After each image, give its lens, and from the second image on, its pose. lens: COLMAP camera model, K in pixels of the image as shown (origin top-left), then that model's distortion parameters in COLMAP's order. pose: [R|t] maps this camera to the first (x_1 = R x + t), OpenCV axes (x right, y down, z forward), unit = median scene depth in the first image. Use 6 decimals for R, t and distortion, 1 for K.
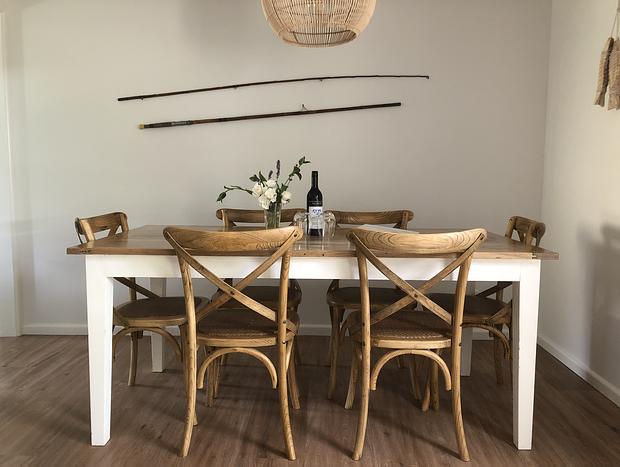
lens RADIAL K [[499.1, 0, 310.0], [0, 499.1, 233.5], [0, 0, 1]] dist [0.005449, 0.001756]
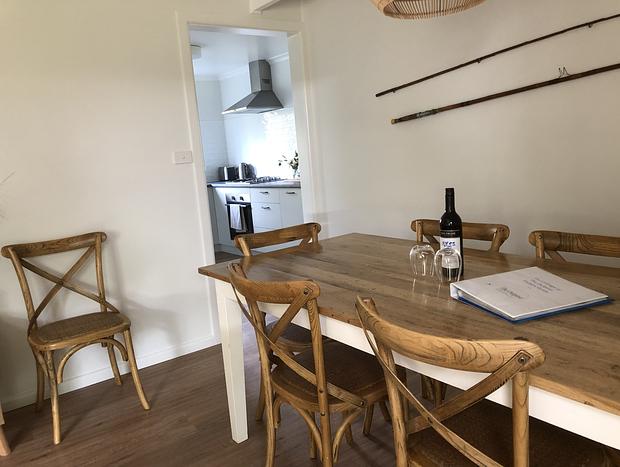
lens RADIAL K [[499.1, 0, 310.0], [0, 499.1, 233.5], [0, 0, 1]] dist [0.005449, 0.001756]
pose [[0.638484, 0.071244, -0.766331, 0.363798], [-0.005522, 0.996105, 0.088005, -0.100852], [0.769615, -0.051958, 0.636390, 0.314915]]
